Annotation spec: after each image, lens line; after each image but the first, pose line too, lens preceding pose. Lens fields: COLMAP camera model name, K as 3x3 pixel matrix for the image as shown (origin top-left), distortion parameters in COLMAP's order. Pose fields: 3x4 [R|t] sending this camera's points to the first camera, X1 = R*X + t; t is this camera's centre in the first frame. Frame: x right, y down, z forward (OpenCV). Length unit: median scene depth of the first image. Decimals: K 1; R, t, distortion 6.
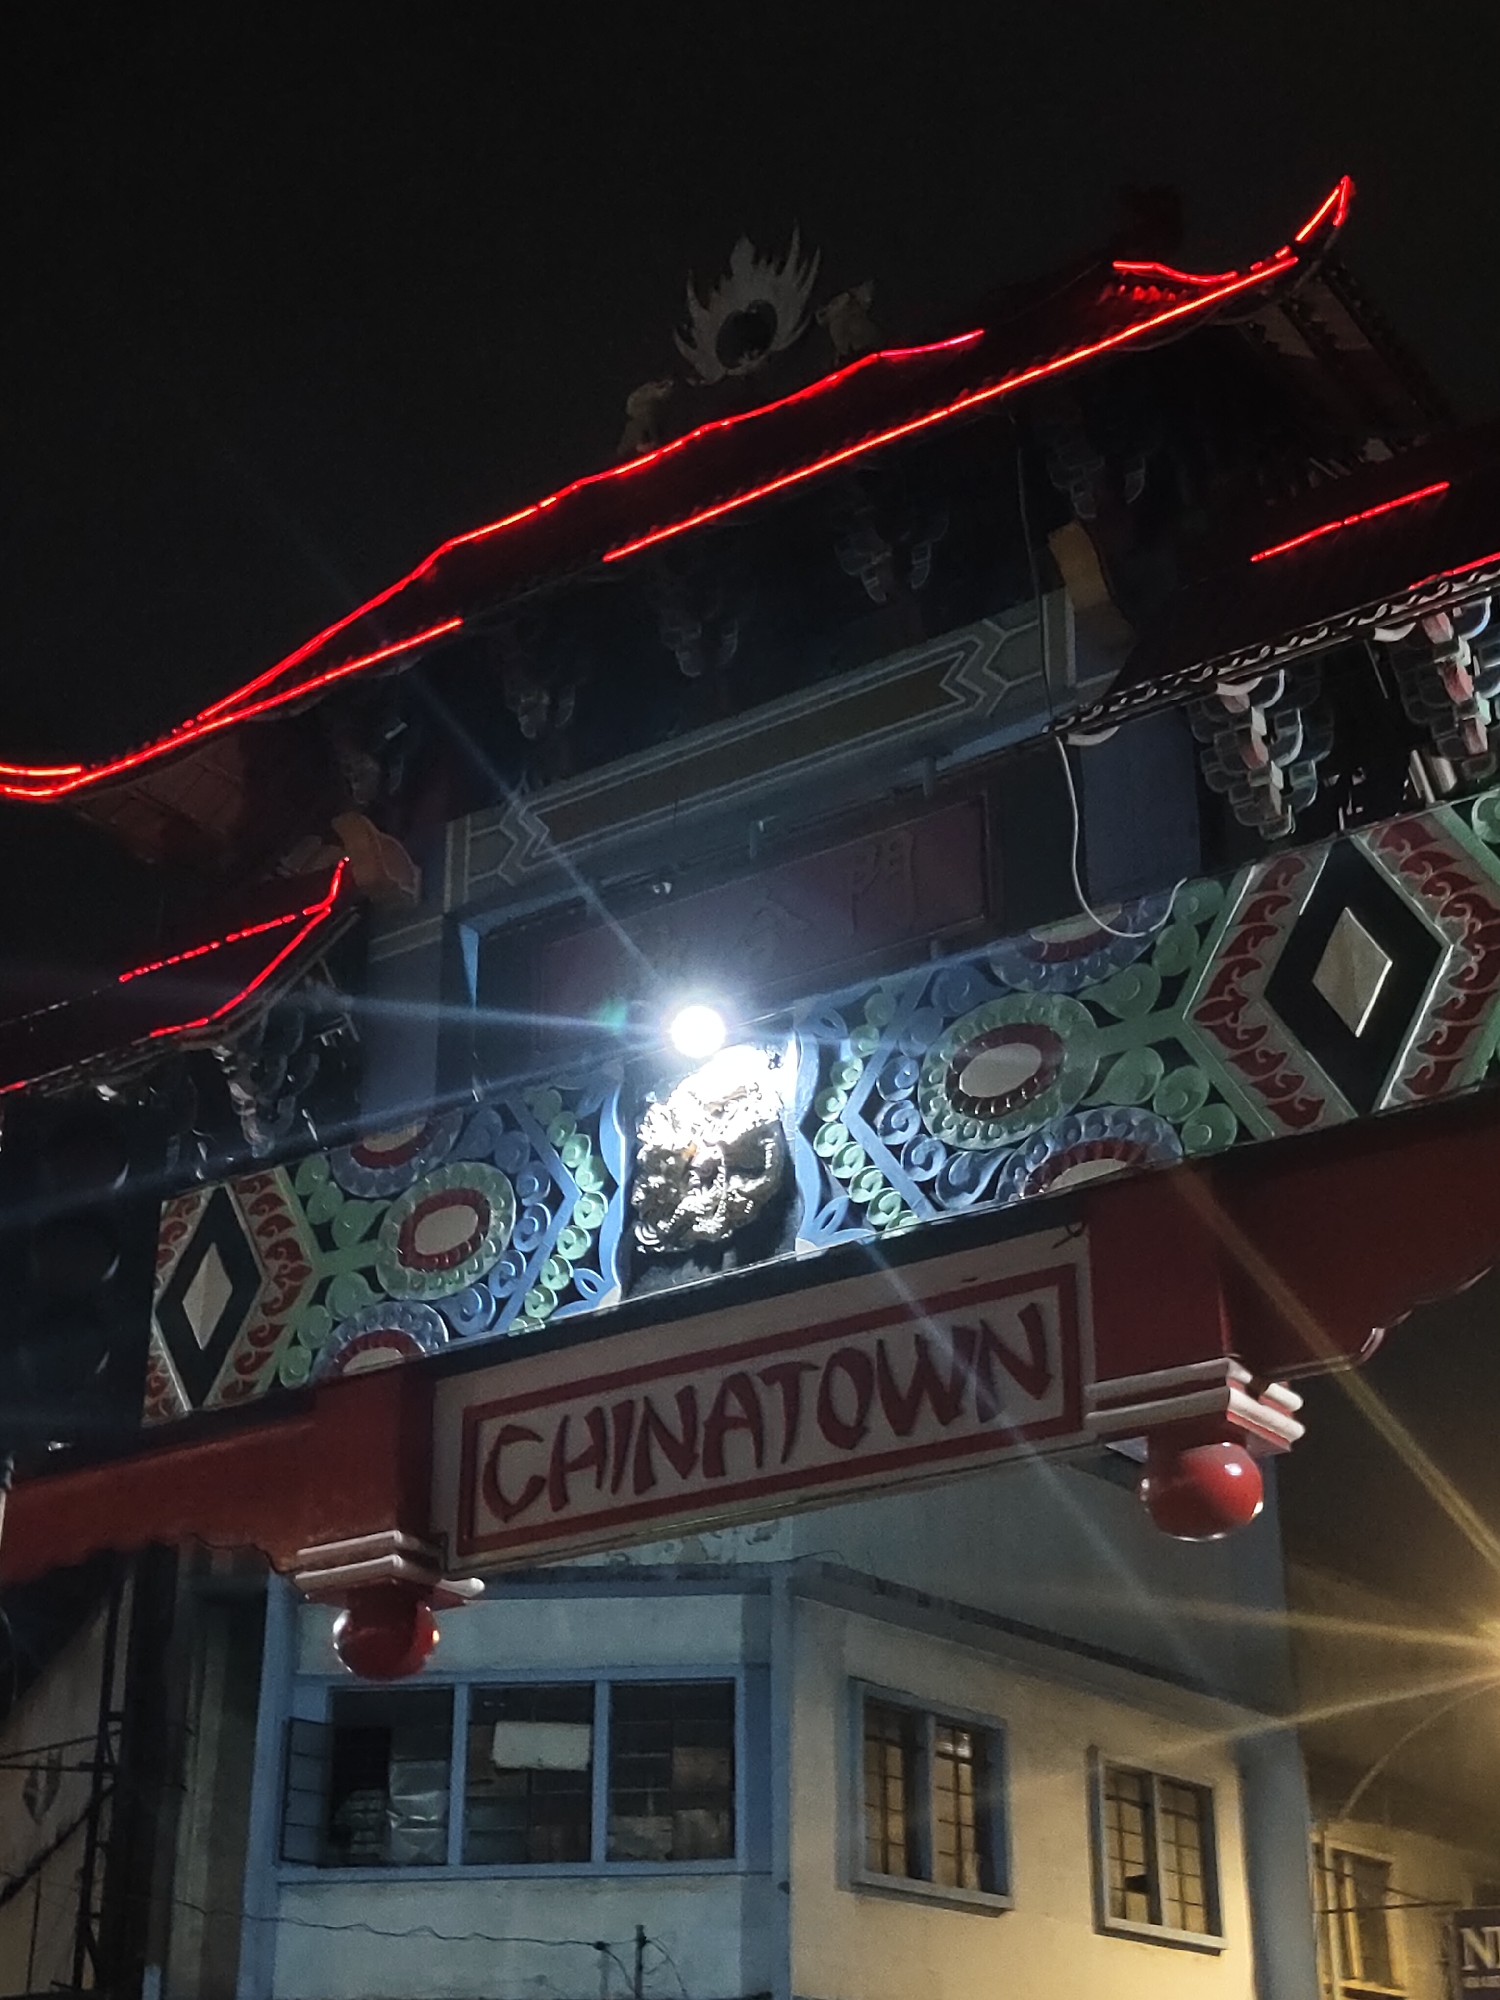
lens RADIAL K [[2780.7, 0, 750.0], [0, 2780.7, 1000.0], [0, 0, 1]] dist [0.036942, -0.036371]
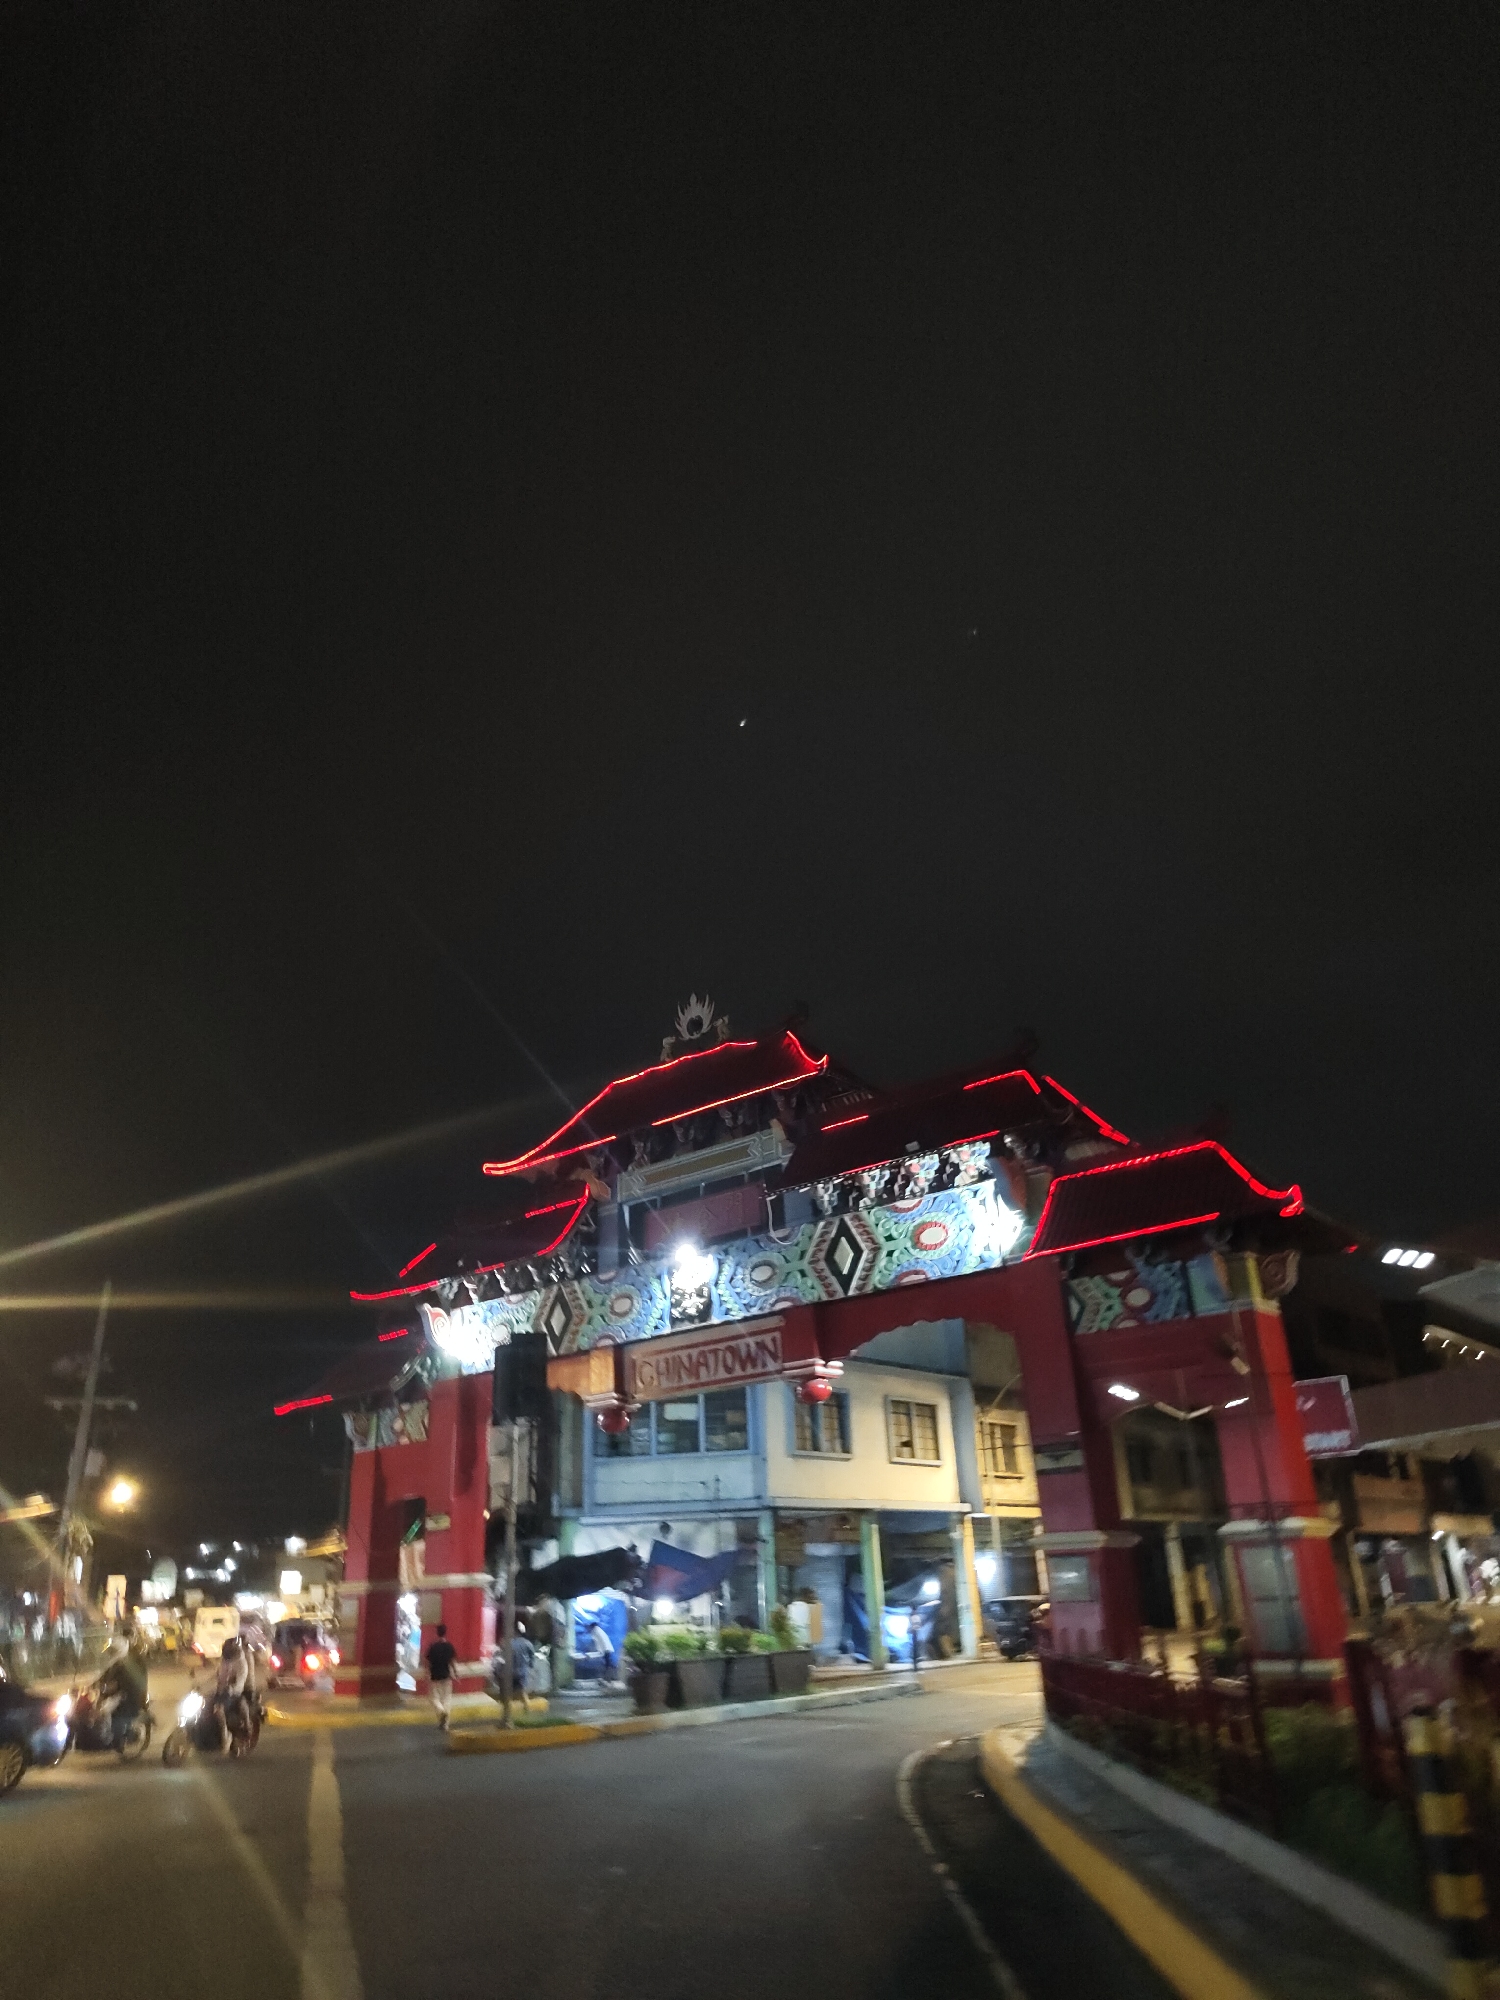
lens RADIAL K [[1443.1, 0, 715.7], [0, 1443.1, 934.6], [0, 0, 1]] dist [0.074890, 0.000287]
pose [[0.994816, -0.066516, -0.076927, 0.192474], [0.067395, 0.997687, 0.008889, -0.417939], [0.076158, -0.014028, 0.996997, -0.877568]]
